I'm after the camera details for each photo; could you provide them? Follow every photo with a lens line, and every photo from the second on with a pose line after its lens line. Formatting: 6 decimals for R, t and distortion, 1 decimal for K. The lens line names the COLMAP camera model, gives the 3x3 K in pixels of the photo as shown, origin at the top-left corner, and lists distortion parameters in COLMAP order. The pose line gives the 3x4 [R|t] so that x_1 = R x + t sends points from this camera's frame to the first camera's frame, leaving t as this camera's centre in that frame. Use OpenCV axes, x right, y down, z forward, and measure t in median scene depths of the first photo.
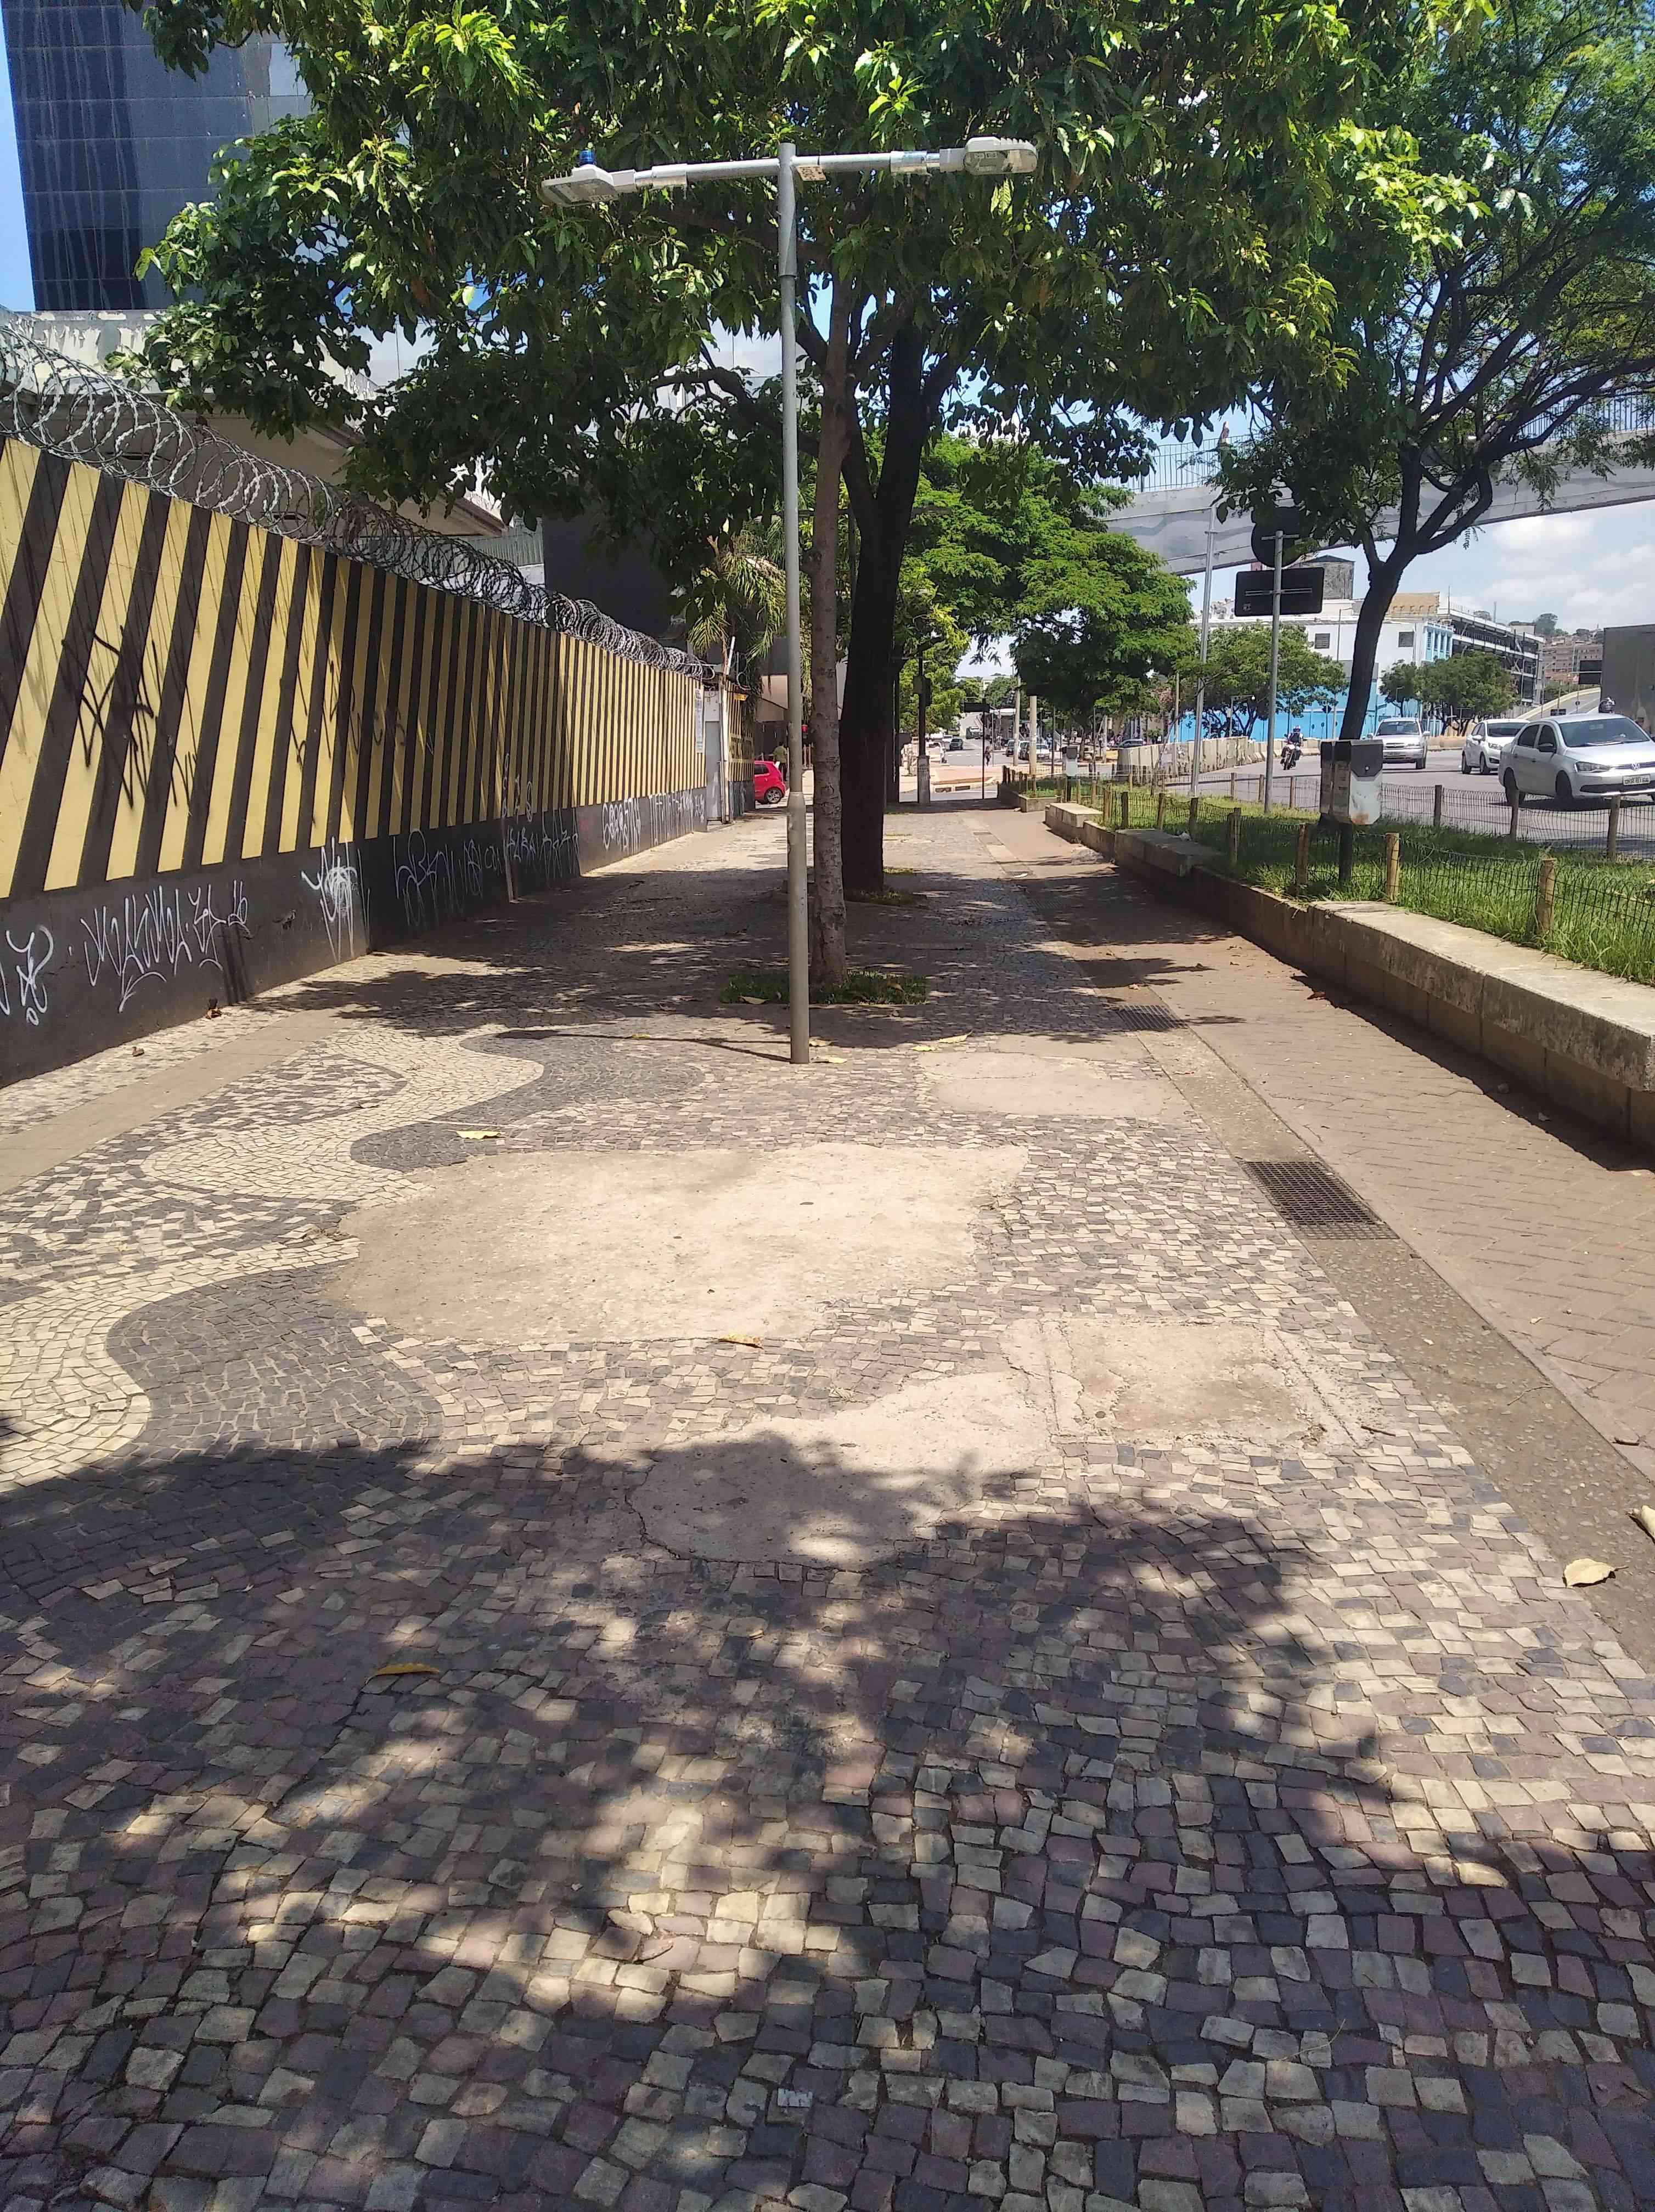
lens RADIAL K [[1705.9, 0, 827.5], [0, 1705.9, 1106.0], [0, 0, 1]] dist [0.042302, -0.067358]
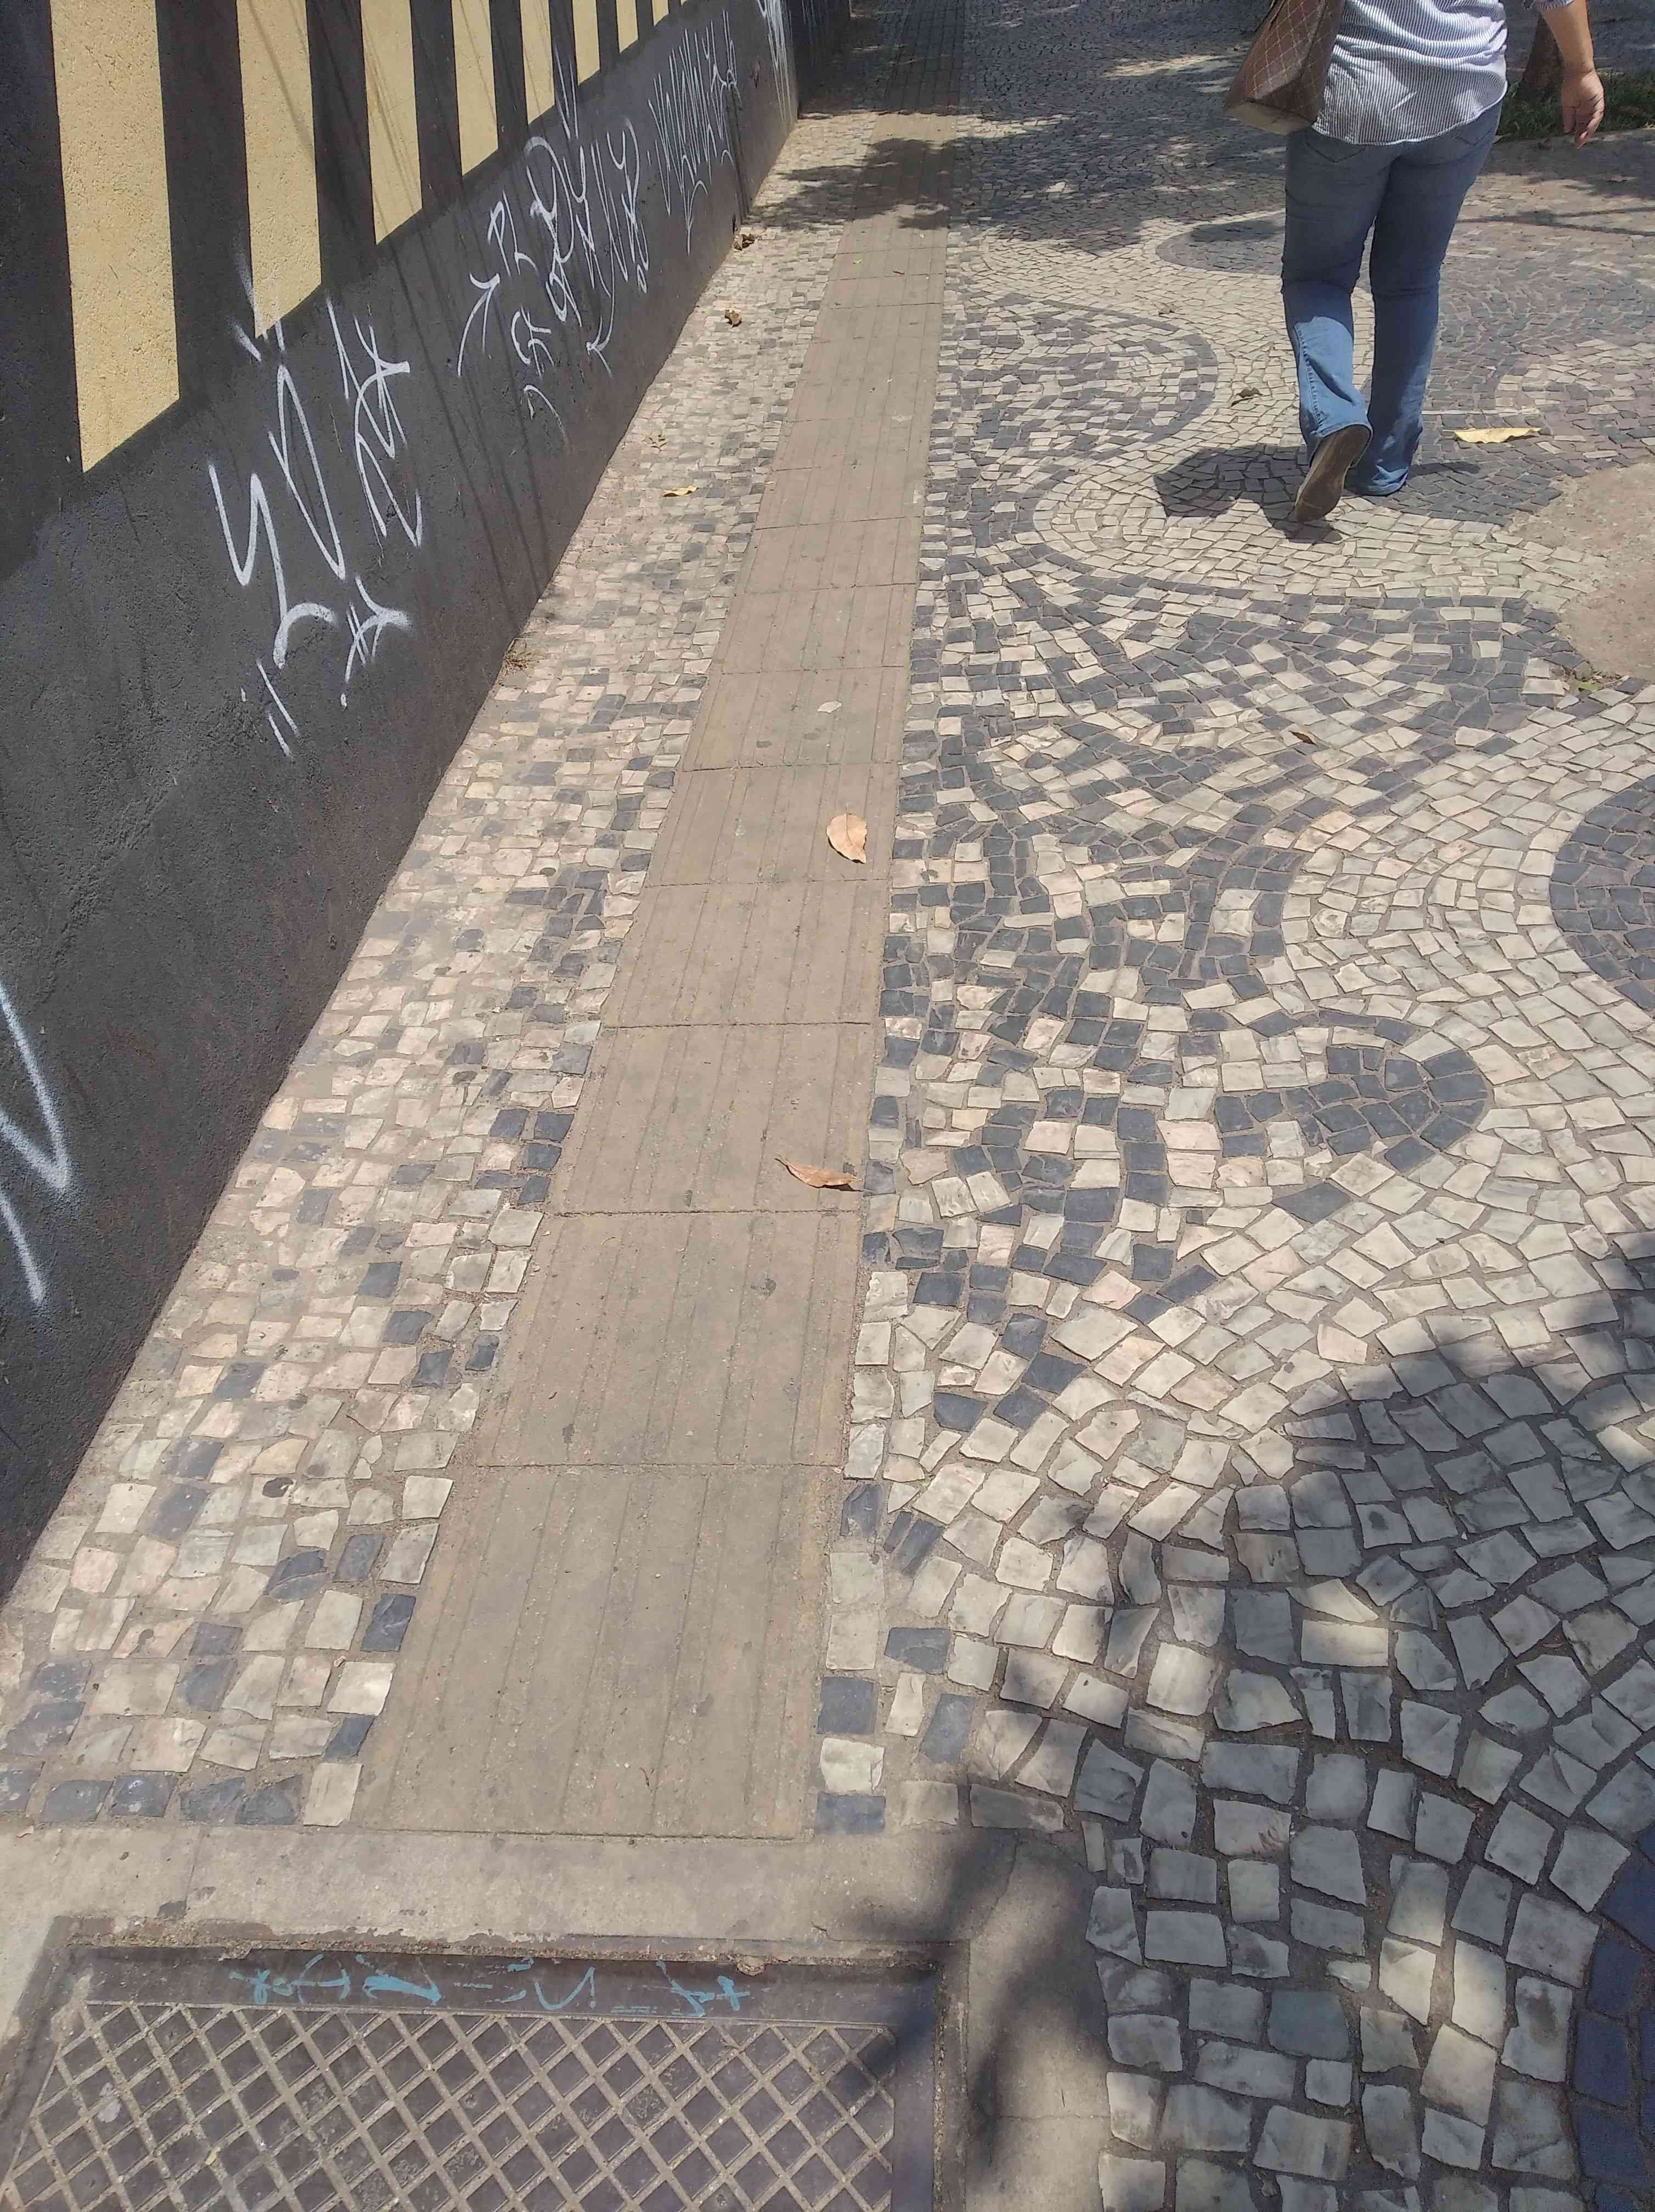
lens RADIAL K [[1705.9, 0, 827.5], [0, 1705.9, 1106.0], [0, 0, 1]] dist [0.042302, -0.067358]
pose [[0.995221, -0.054660, -0.080921, -0.500472], [0.084685, 0.895722, 0.436474, -0.070332], [0.048625, -0.441241, 0.896070, 0.390203]]
